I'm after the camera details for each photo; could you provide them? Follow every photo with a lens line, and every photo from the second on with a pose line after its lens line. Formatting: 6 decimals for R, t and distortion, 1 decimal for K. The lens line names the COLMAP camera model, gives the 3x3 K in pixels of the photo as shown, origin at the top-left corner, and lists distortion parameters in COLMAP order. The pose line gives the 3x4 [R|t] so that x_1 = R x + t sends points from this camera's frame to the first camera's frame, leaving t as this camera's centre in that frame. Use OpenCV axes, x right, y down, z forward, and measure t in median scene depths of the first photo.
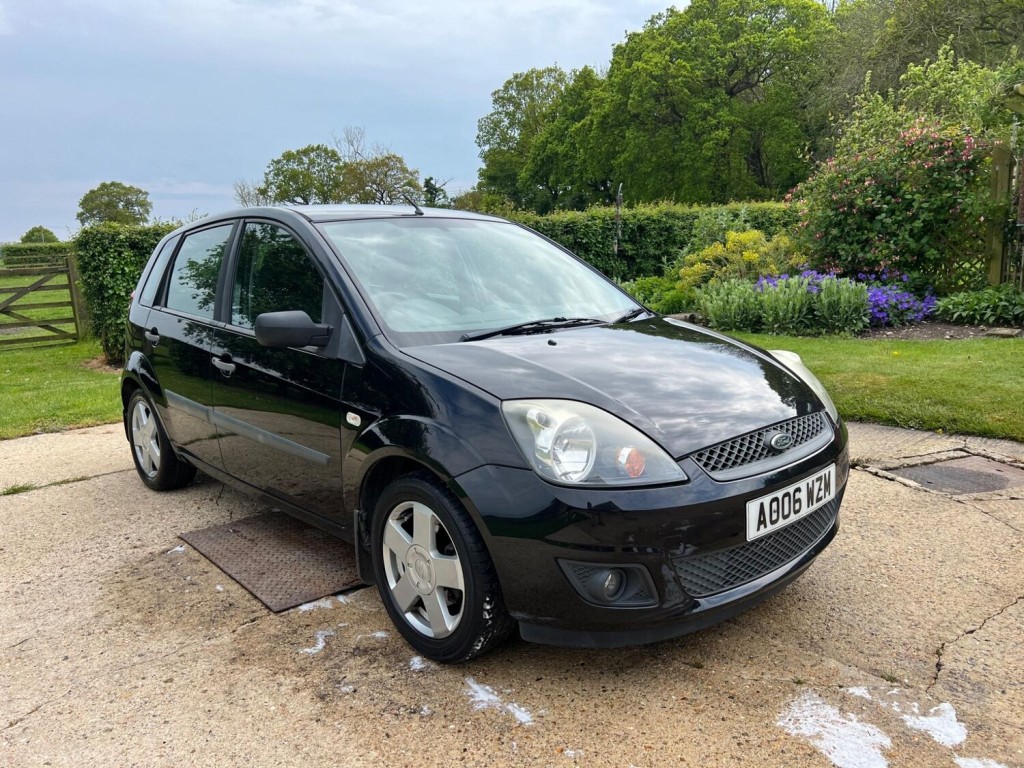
lens RADIAL K [[774.2, 0, 517.6], [0, 774.2, 374.5], [0, 0, 1]] dist [0.055797, -0.065527]
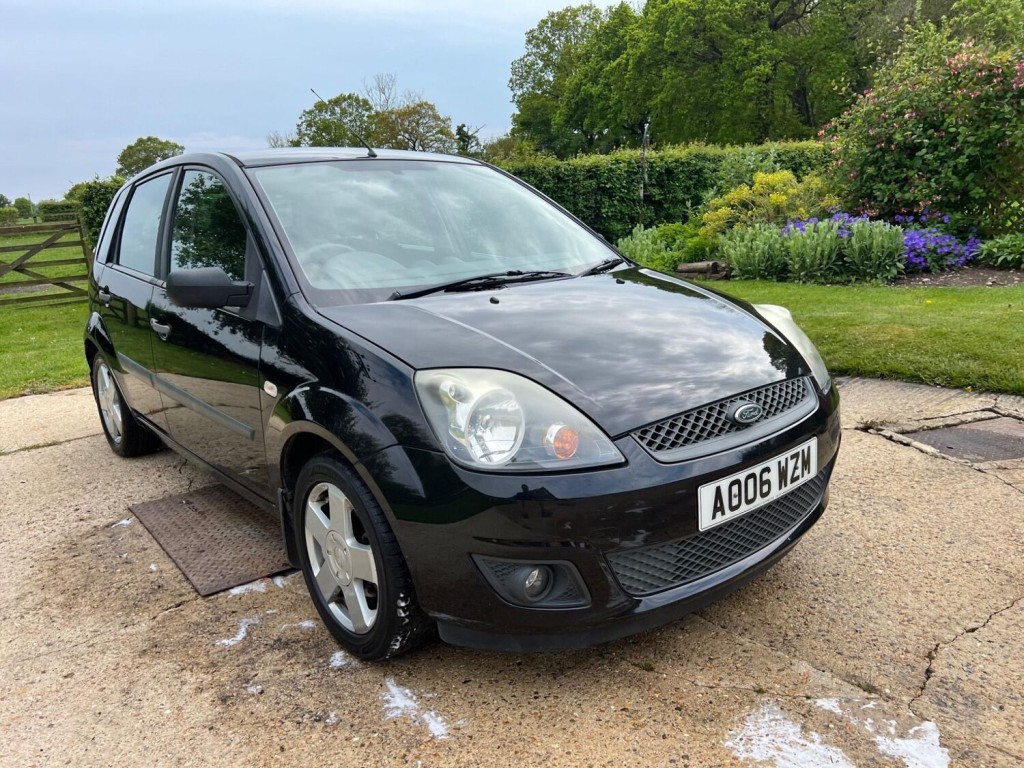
lens RADIAL K [[774.2, 0, 517.6], [0, 774.2, 374.5], [0, 0, 1]] dist [0.055797, -0.065527]
pose [[0.998532, -0.006756, -0.053746, 0.096103], [0.010151, 0.997952, 0.063149, -0.010122], [0.053210, -0.063602, 0.996556, 0.098440]]
